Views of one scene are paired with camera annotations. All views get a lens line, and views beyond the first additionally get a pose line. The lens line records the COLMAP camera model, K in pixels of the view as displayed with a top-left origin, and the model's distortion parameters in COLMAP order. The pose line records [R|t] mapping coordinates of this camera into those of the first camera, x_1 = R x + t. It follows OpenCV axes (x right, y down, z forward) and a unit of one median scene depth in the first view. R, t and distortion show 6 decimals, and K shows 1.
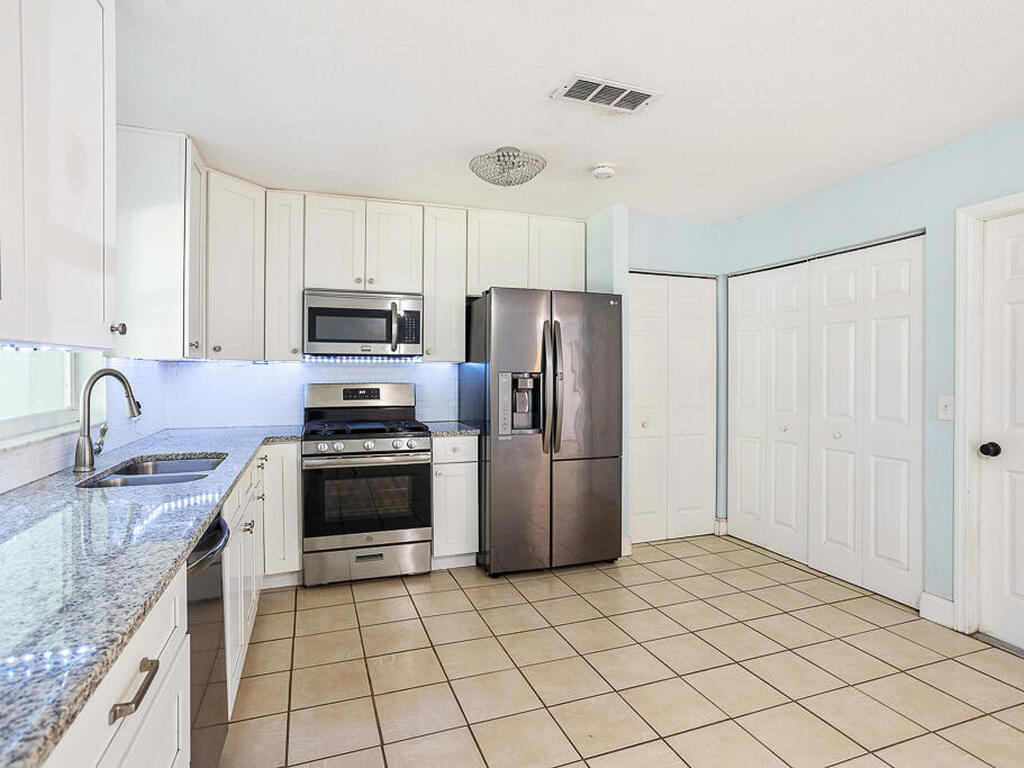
lens RADIAL K [[552.6, 0, 505.7], [0, 552.6, 375.6], [0, 0, 1]] dist [-0.047770, 0.029947]
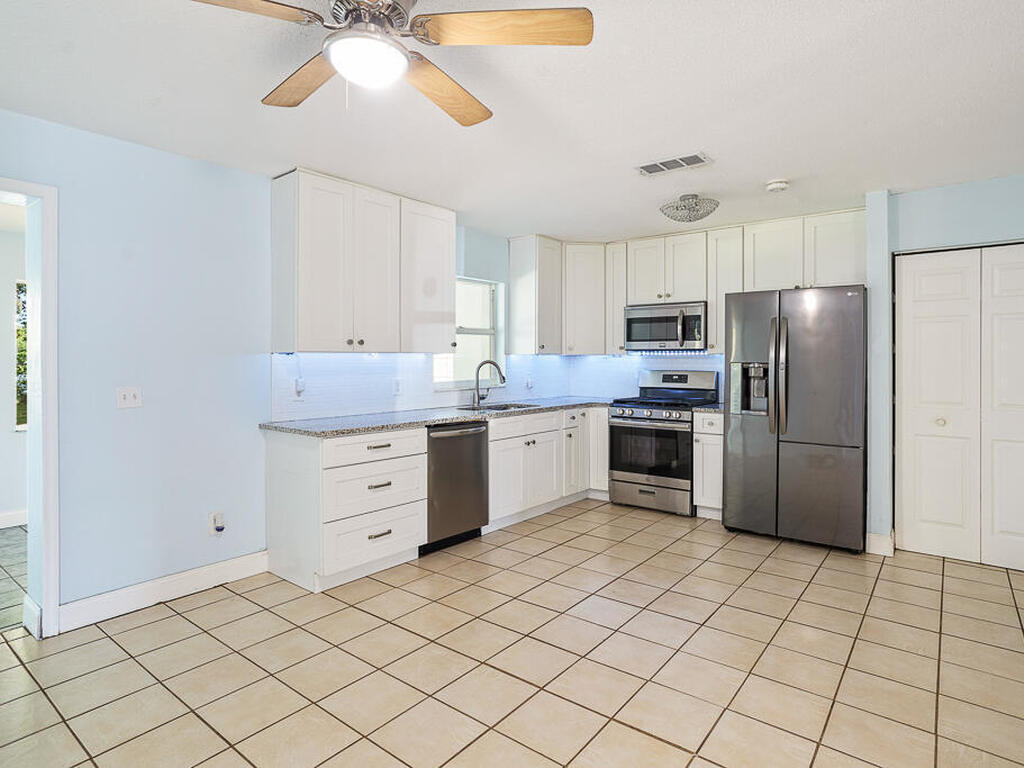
lens RADIAL K [[559.9, 0, 510.9], [0, 559.9, 357.0], [0, 0, 1]] dist [-0.047292, 0.030416]
pose [[0.529903, -0.006360, -0.848035, 0.754059], [-0.007717, 0.999894, -0.012322, 0.000753], [0.848023, 0.013074, 0.529798, -0.065599]]
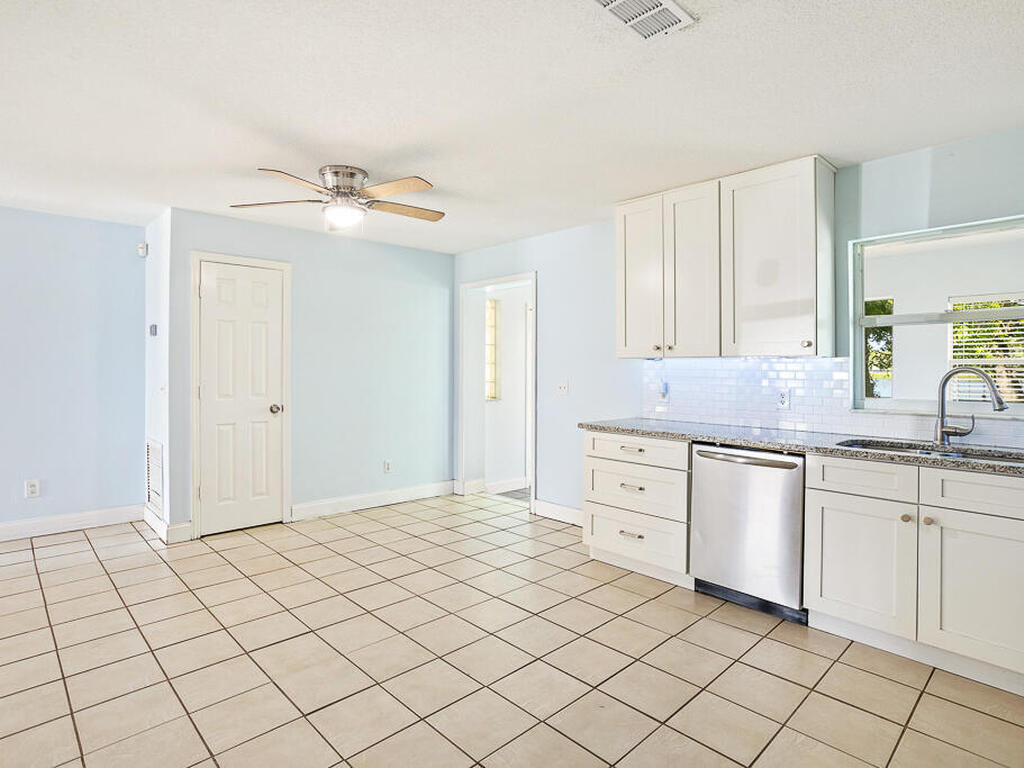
lens RADIAL K [[559.9, 0, 510.9], [0, 559.9, 357.0], [0, 0, 1]] dist [-0.047292, 0.030416]
pose [[-0.906025, -0.009943, -0.423107, 0.437169], [-0.009398, 0.999950, -0.003373, -0.013385], [0.423119, 0.000920, -0.906074, 1.047732]]
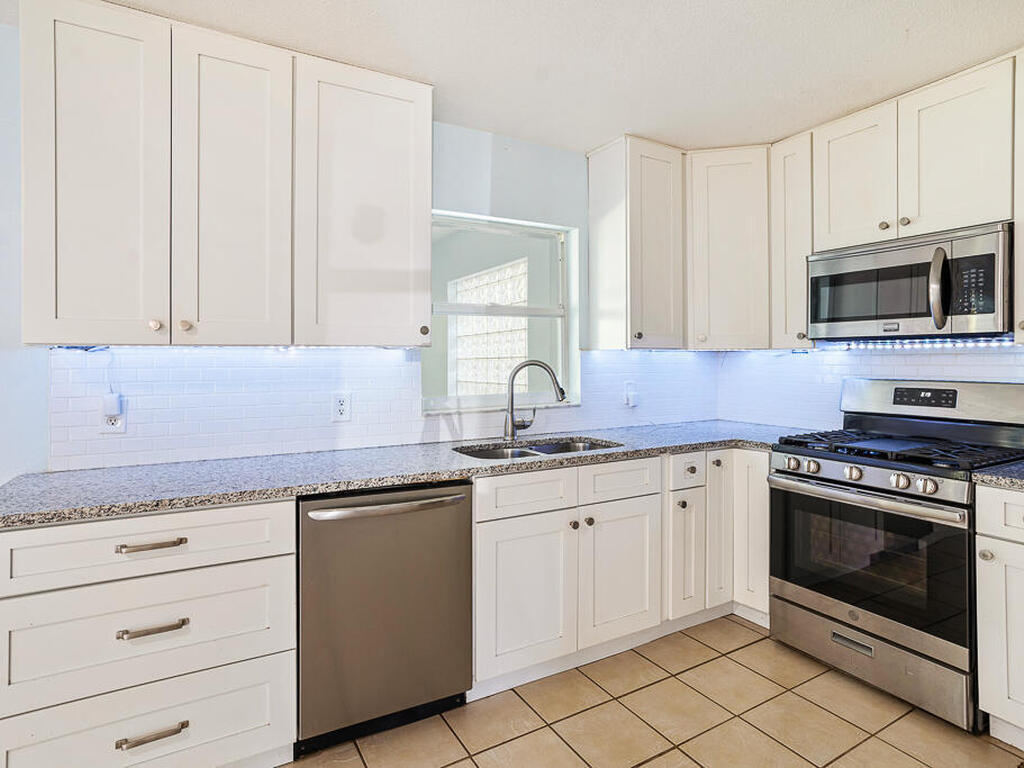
lens RADIAL K [[559.9, 0, 510.9], [0, 559.9, 357.0], [0, 0, 1]] dist [-0.047292, 0.030416]
pose [[0.186948, -0.008193, -0.982336, 0.313224], [-0.007688, 0.999922, -0.009803, -0.004119], [0.982340, 0.009385, 0.186870, 0.447204]]
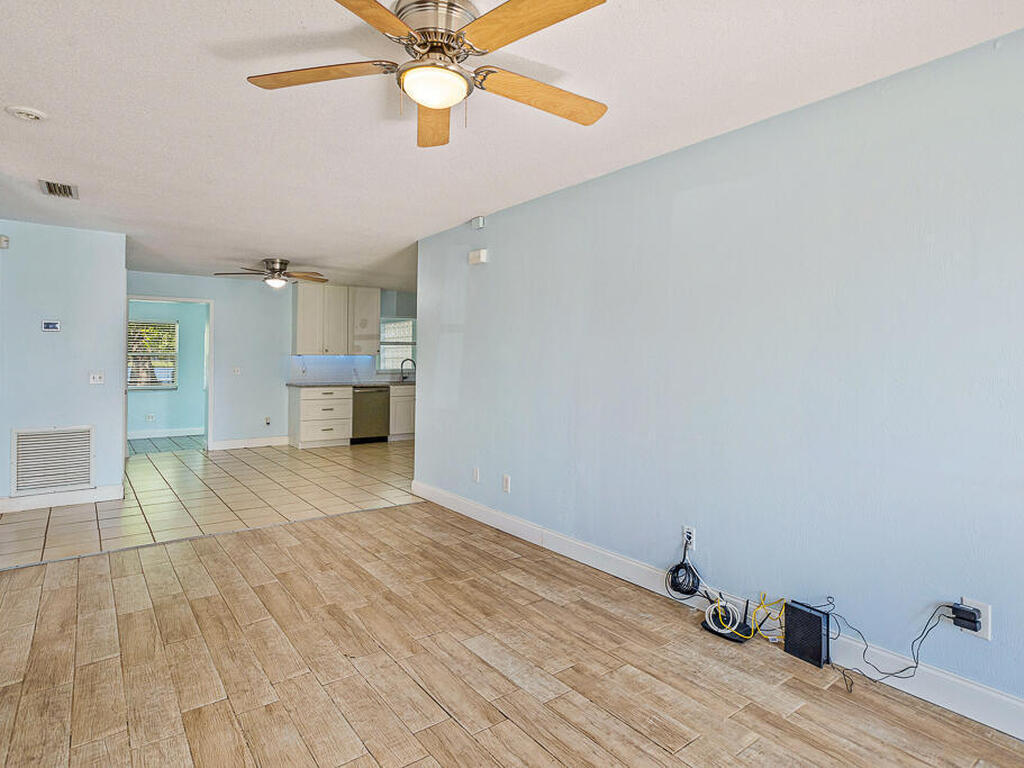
lens RADIAL K [[559.9, 0, 510.9], [0, 559.9, 357.0], [0, 0, 1]] dist [-0.047292, 0.030416]
pose [[0.315622, -0.004646, -0.948874, 2.268518], [-0.015123, 0.999836, -0.009926, 0.003523], [0.948765, 0.017483, 0.315500, 0.241063]]
